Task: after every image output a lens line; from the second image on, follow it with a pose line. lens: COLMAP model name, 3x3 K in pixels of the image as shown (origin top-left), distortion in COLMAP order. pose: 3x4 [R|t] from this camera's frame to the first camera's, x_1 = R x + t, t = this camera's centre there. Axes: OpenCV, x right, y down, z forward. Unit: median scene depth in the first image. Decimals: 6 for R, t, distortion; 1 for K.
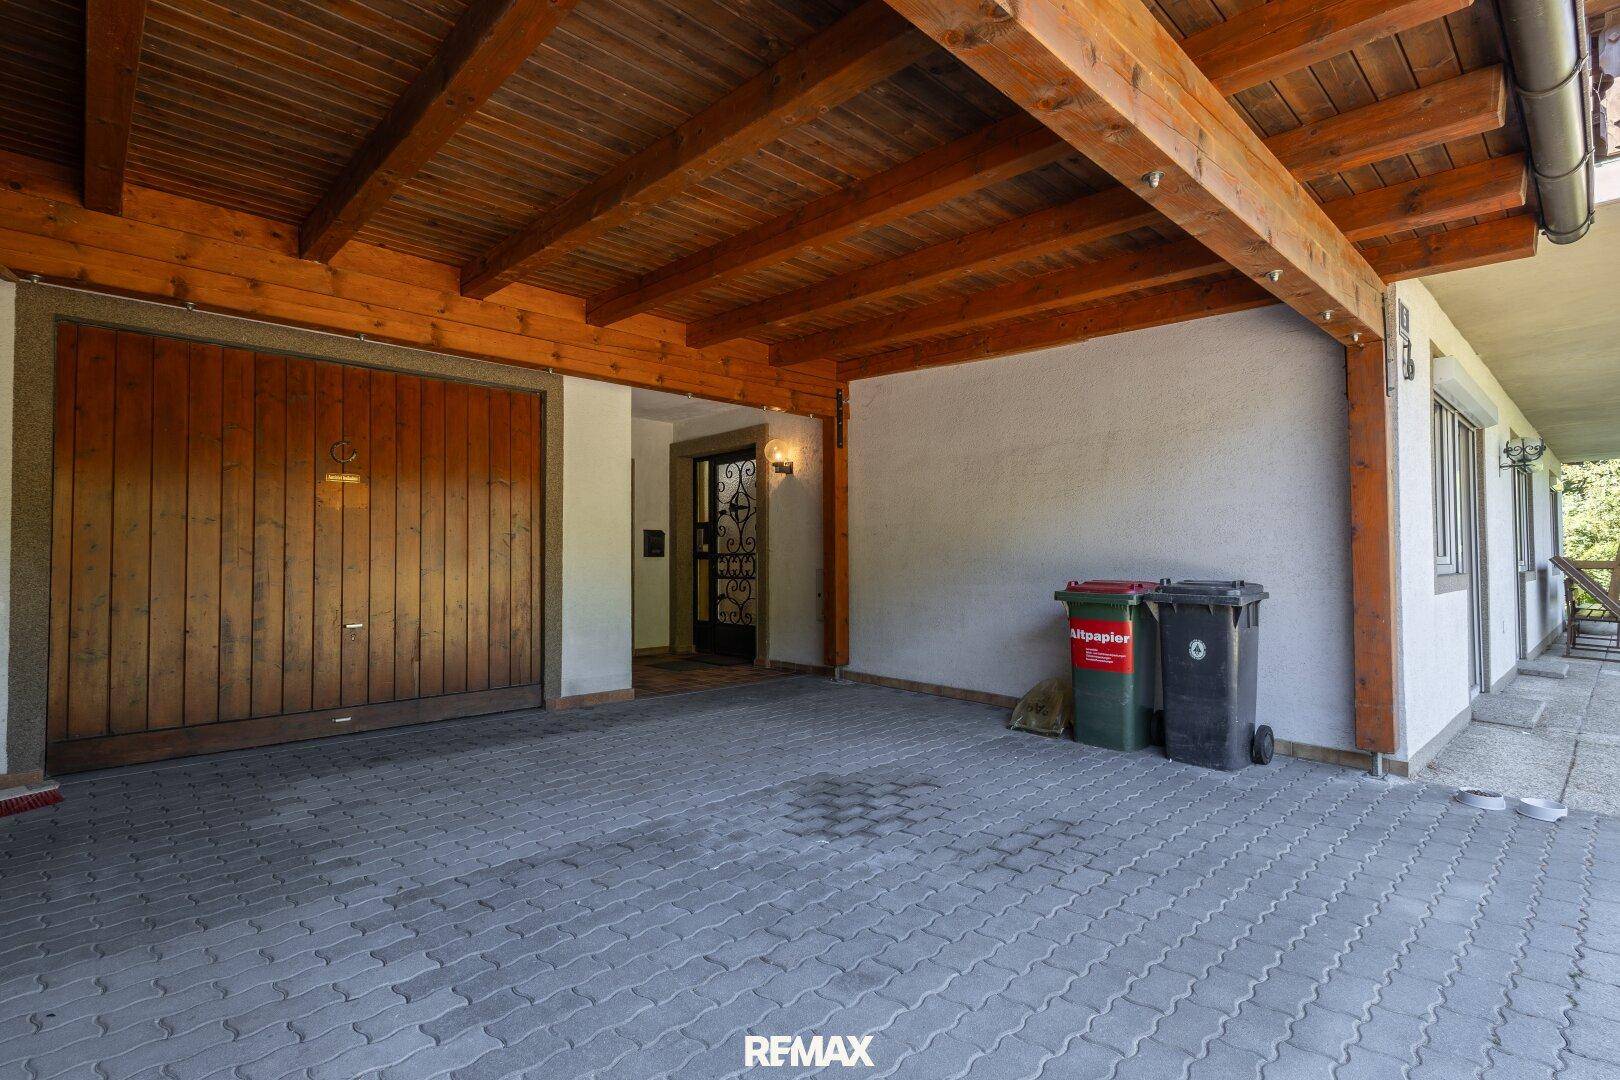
lens RADIAL K [[761.7, 0, 810.0], [0, 761.7, 540.0], [0, 0, 1]] dist [0.012415, 0.000674]
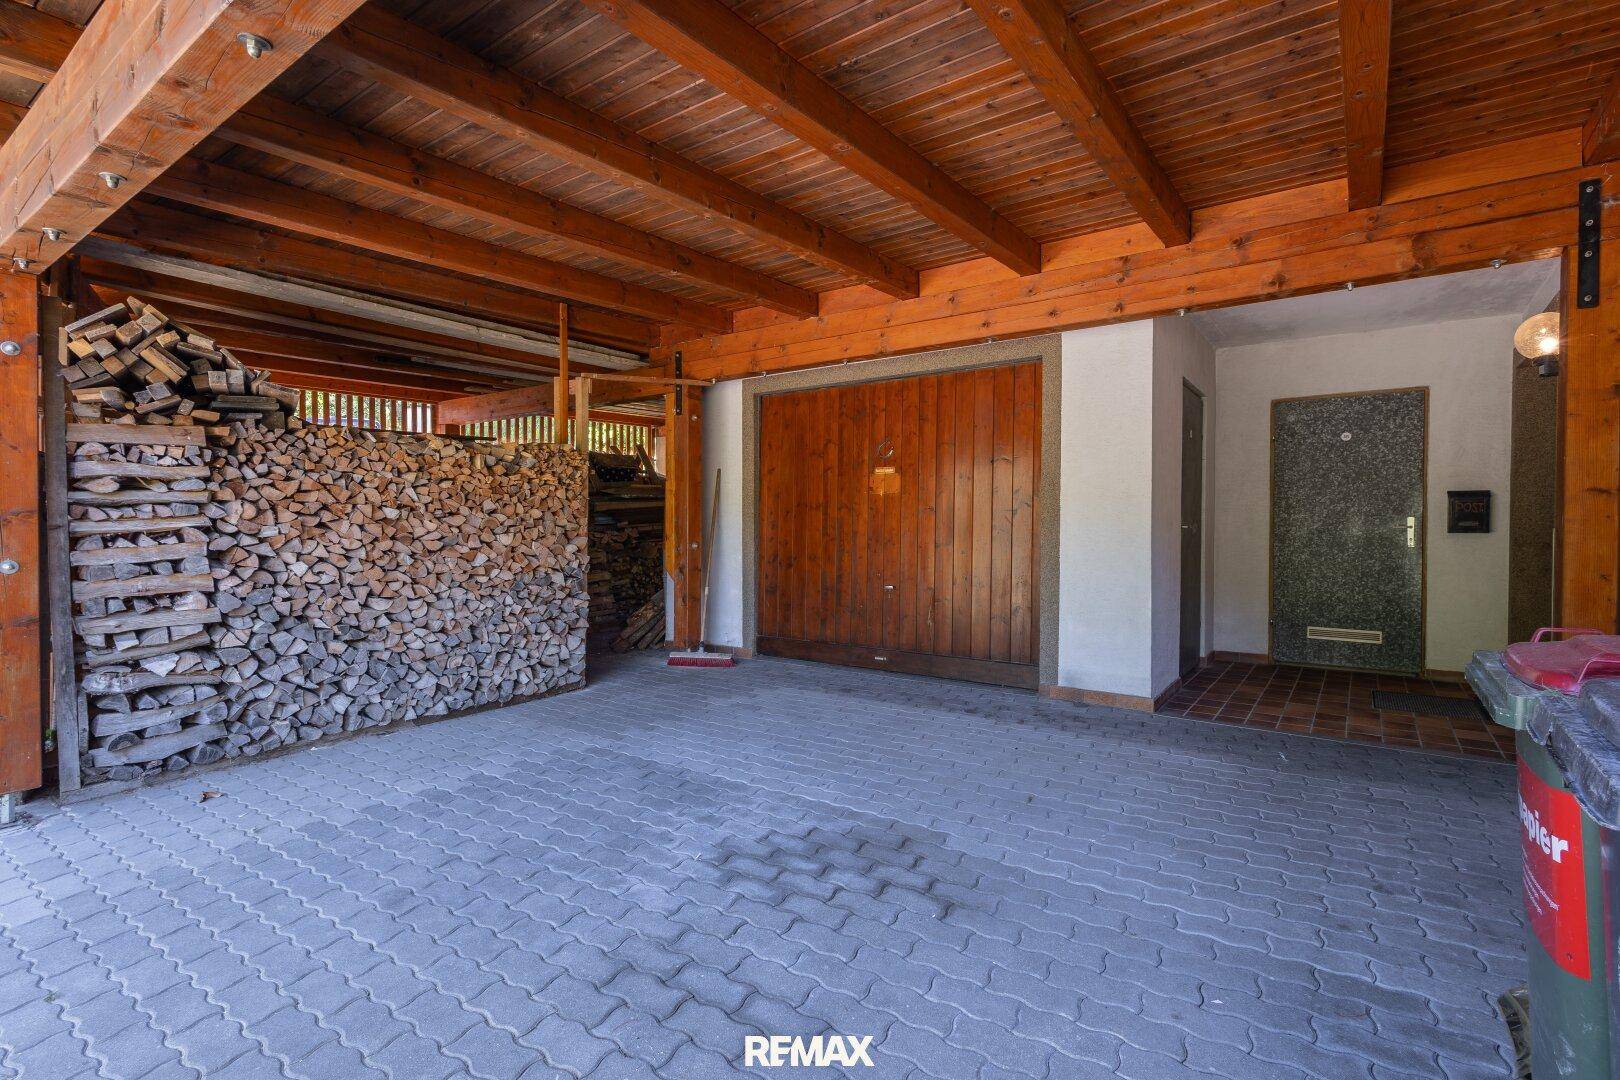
lens RADIAL K [[752.3, 0, 813.1], [0, 752.3, 538.3], [0, 0, 1]] dist [0.010788, -0.000988]
pose [[0.196318, 0.016436, -0.980403, 0.632311], [0.021424, 0.999549, 0.021047, 0.003280], [0.980306, -0.025136, 0.195877, 0.674063]]
